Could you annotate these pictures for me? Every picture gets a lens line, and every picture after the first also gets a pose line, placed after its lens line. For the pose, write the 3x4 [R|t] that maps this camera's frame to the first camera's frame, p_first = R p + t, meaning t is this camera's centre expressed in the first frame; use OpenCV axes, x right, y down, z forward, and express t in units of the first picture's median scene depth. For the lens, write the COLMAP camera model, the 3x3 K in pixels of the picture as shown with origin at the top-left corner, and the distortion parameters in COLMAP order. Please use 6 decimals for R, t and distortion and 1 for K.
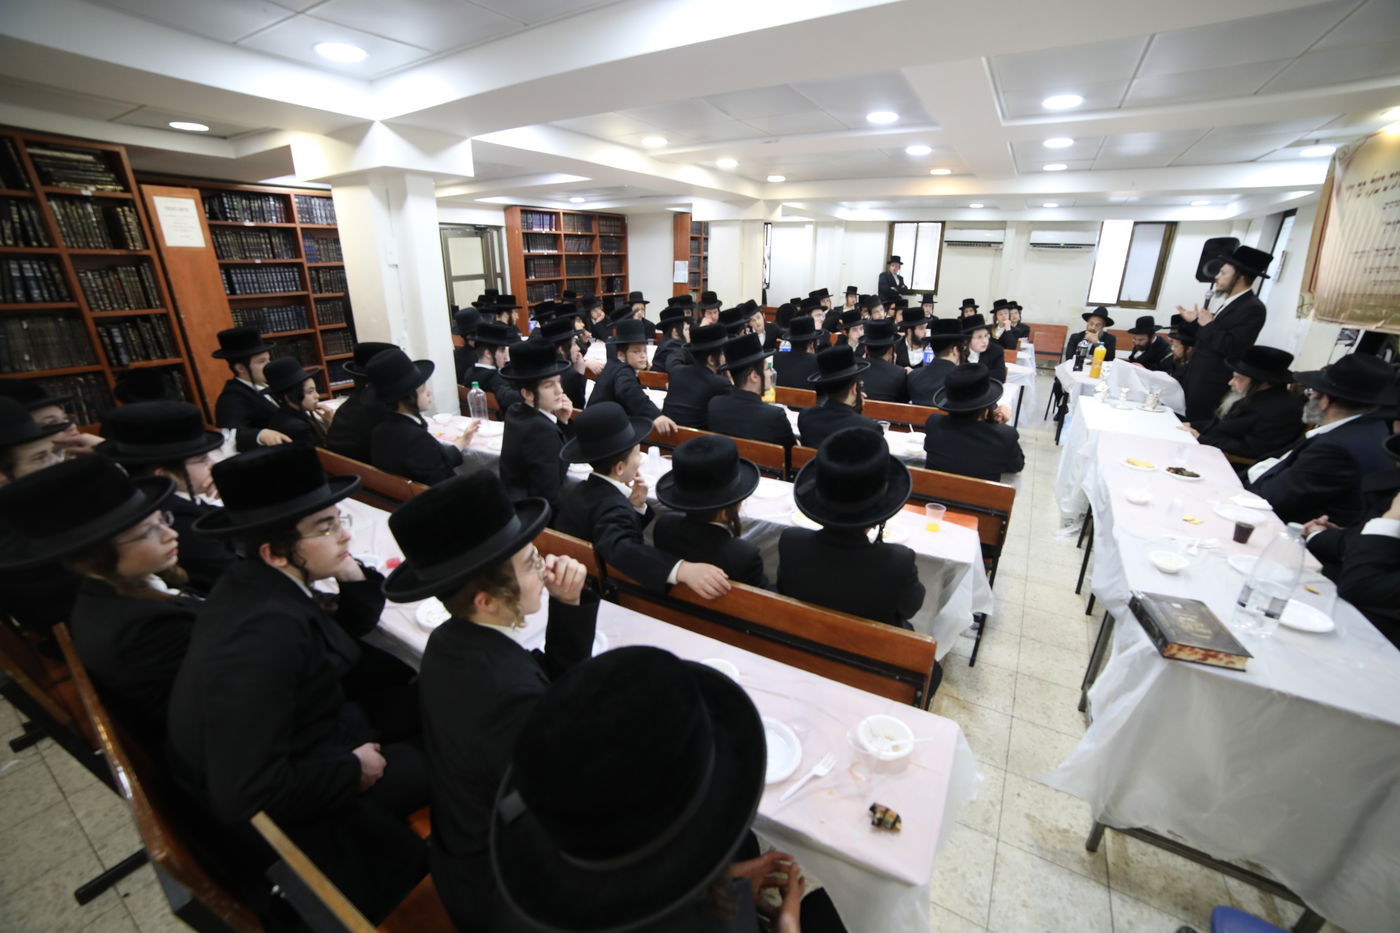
lens RADIAL K [[571.1, 0, 700.0], [0, 571.1, 466.5], [0, 0, 1]] dist [-0.100327, 0.036561]
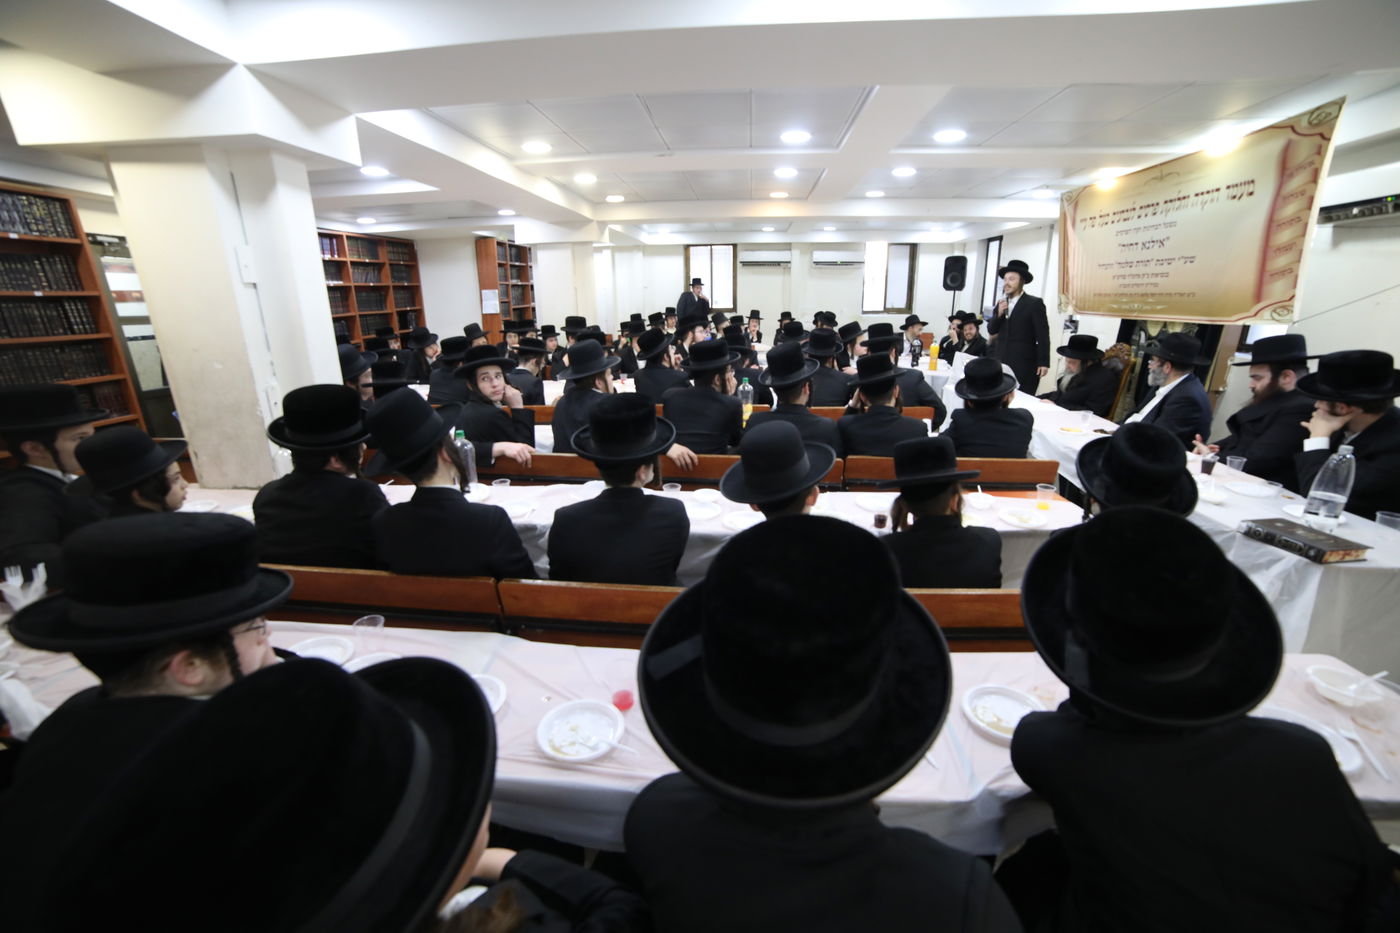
lens RADIAL K [[571.1, 0, 700.0], [0, 571.1, 466.5], [0, 0, 1]] dist [-0.100327, 0.036561]
pose [[0.900177, -0.148001, 0.409607, -0.150945], [0.168661, 0.985567, -0.014549, -0.015187], [-0.401541, 0.082182, 0.912146, 0.073903]]
